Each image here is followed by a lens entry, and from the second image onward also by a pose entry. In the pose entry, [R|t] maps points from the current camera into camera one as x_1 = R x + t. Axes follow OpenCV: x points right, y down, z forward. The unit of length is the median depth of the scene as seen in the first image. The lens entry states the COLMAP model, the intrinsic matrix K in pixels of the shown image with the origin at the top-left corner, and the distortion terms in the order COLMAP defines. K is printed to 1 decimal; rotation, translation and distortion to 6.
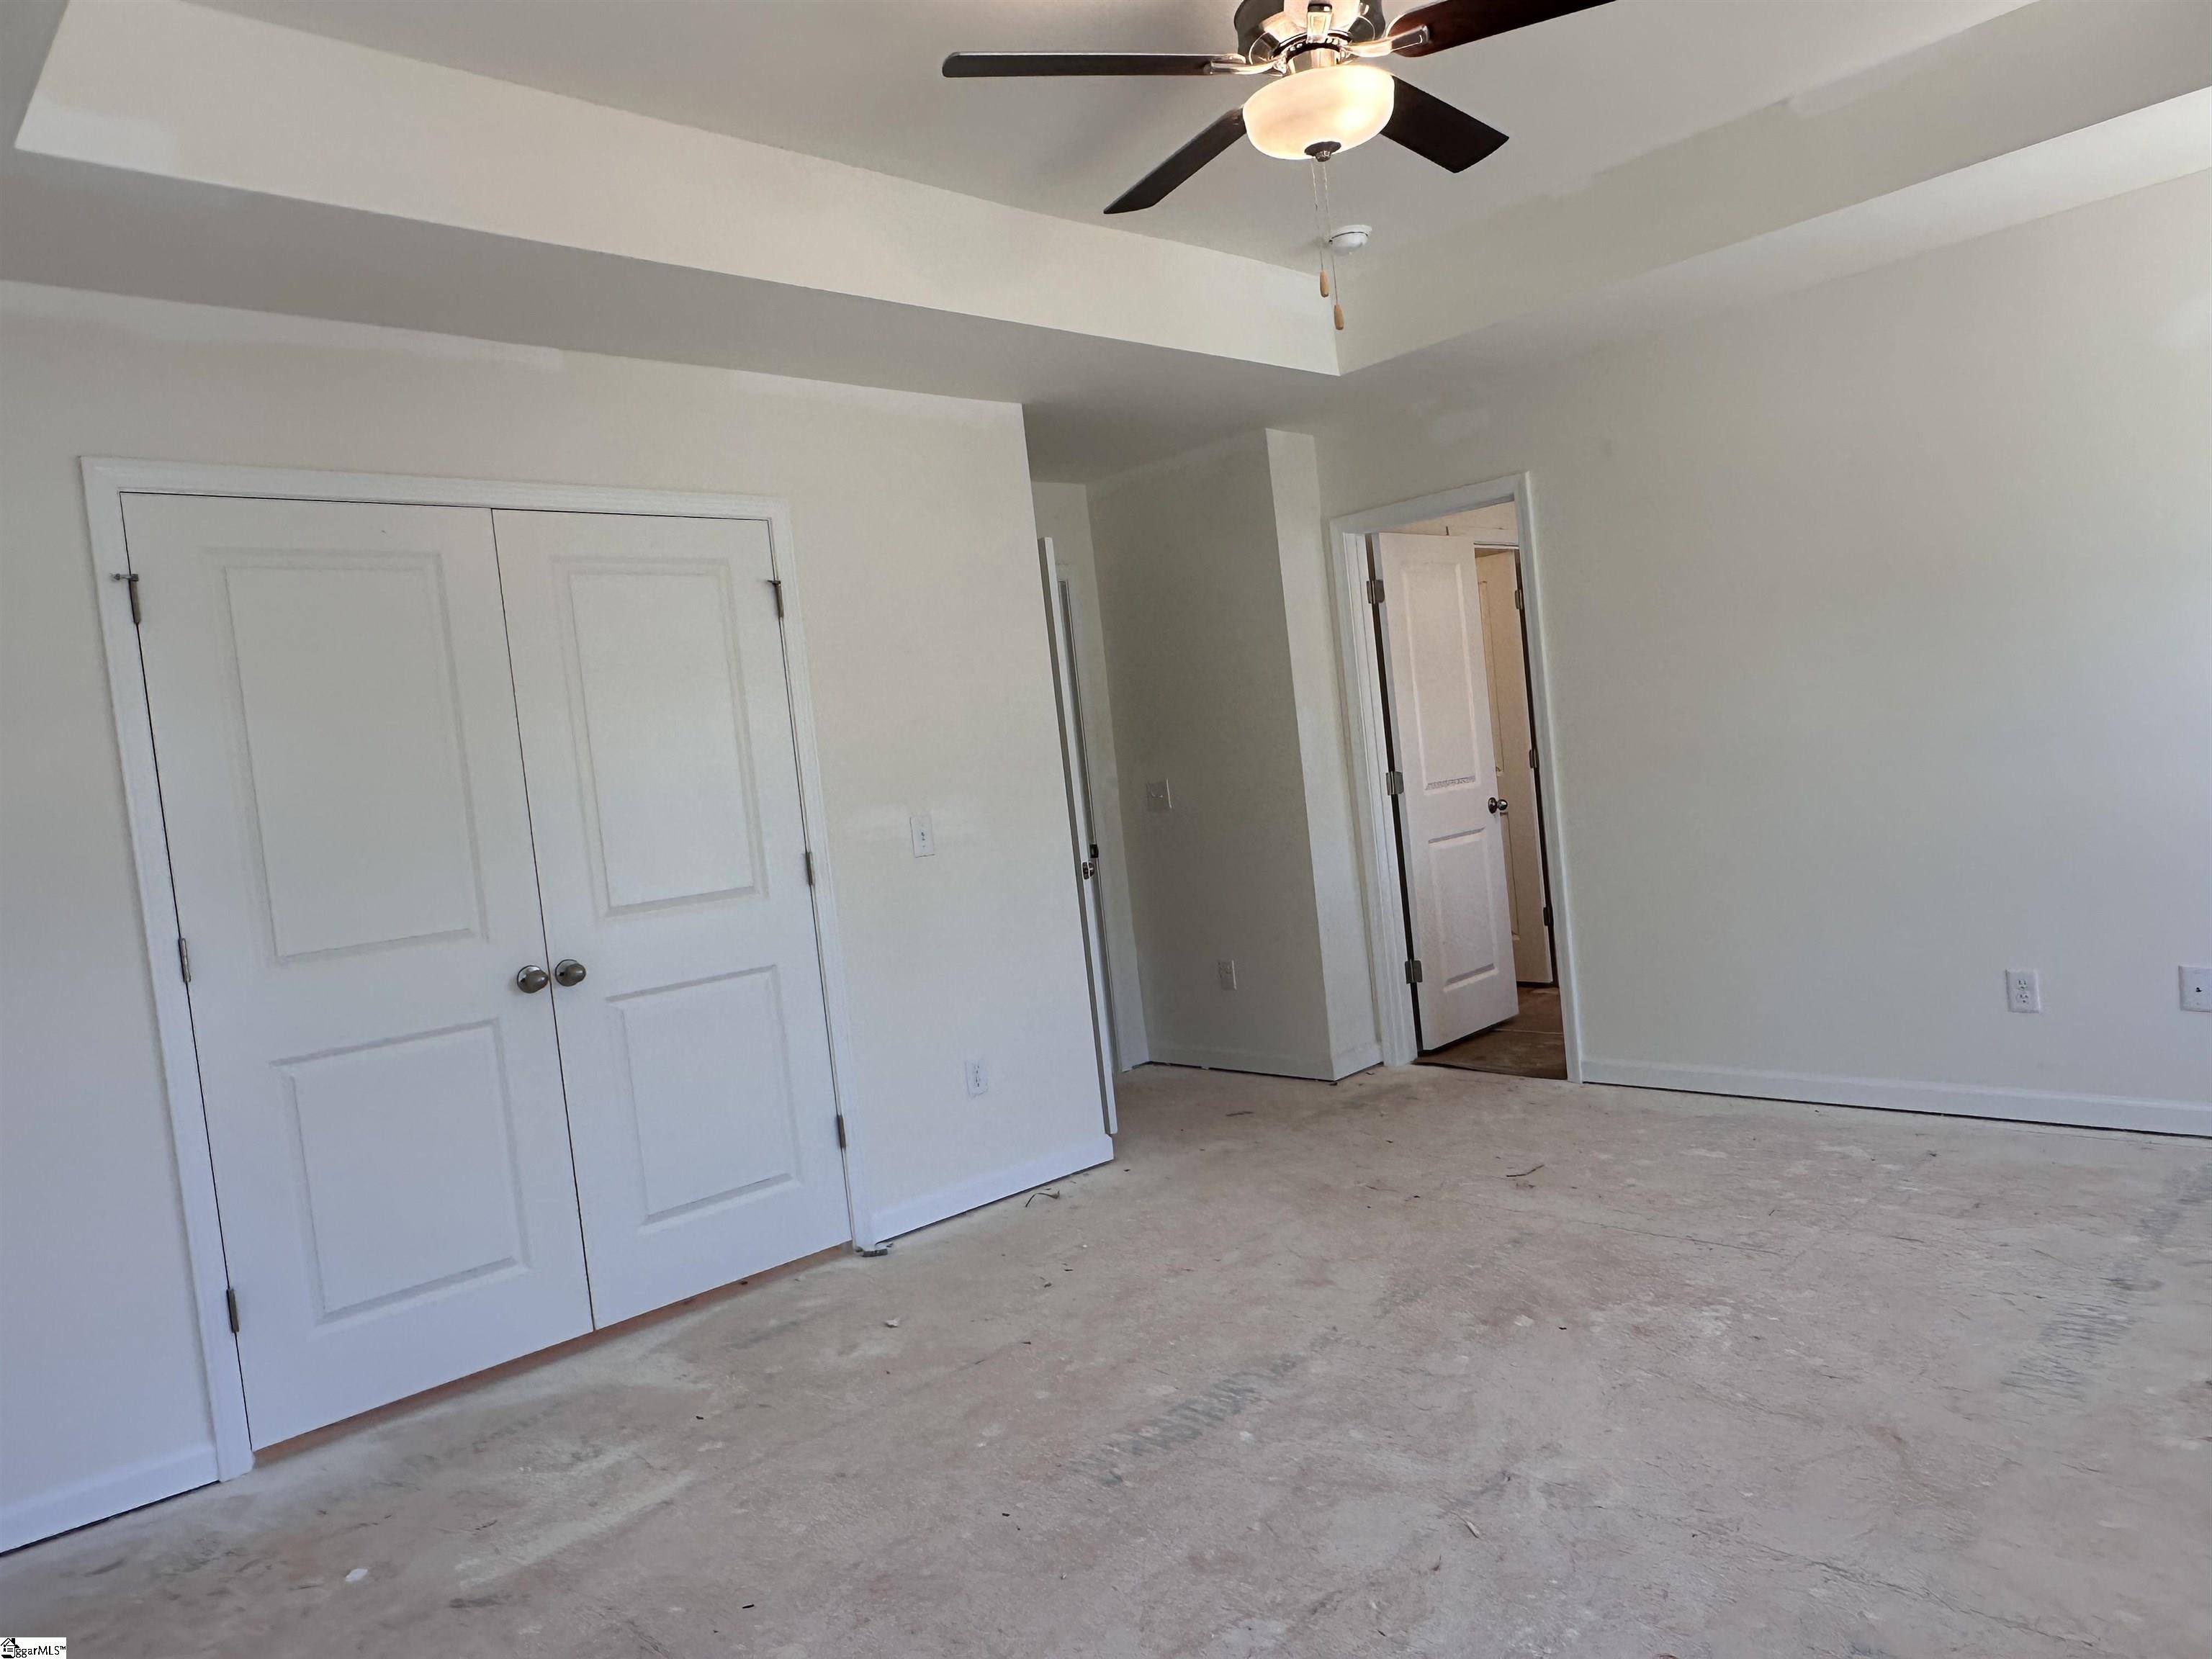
lens RADIAL K [[1486.1, 0, 1111.7], [0, 1486.1, 842.0], [0, 0, 1]] dist [0.000175, -0.002364]
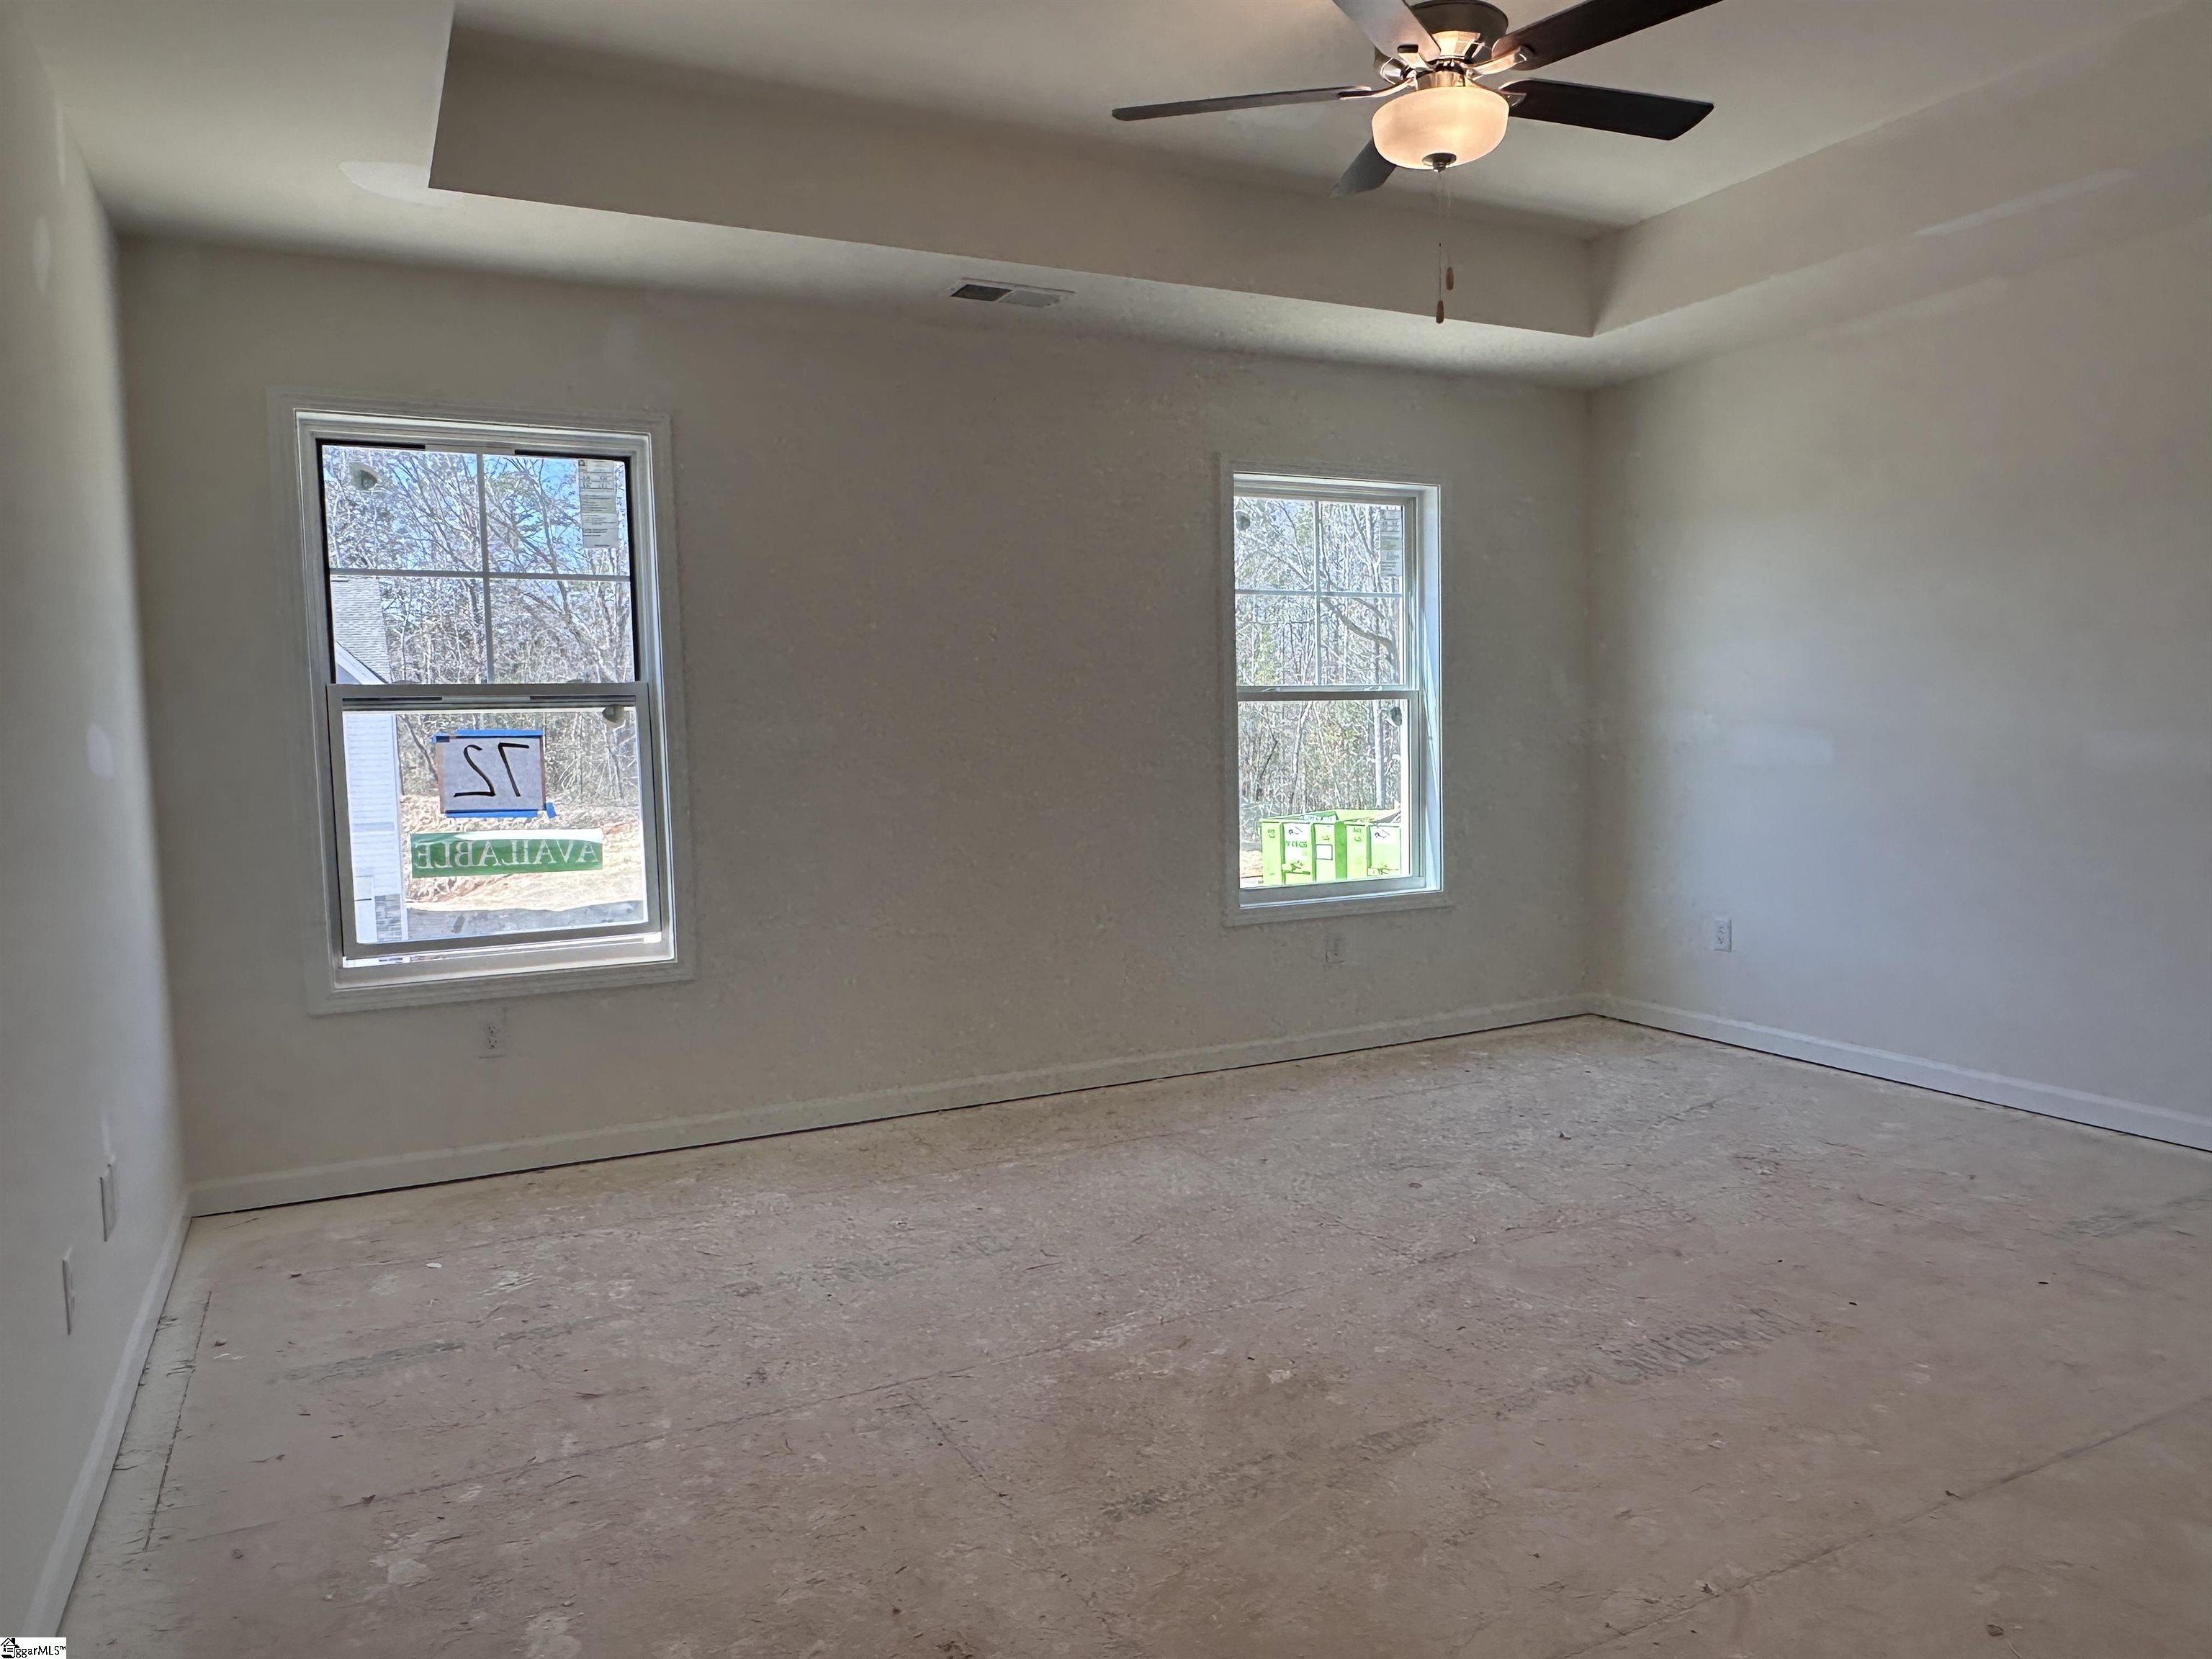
lens RADIAL K [[1486.1, 0, 1111.7], [0, 1486.1, 842.0], [0, 0, 1]] dist [0.000175, -0.002364]
pose [[-0.950343, 0.106486, 0.292418, 0.081464], [0.140027, 0.985461, 0.096220, -0.080621], [-0.277920, 0.132389, -0.951438, 1.778033]]
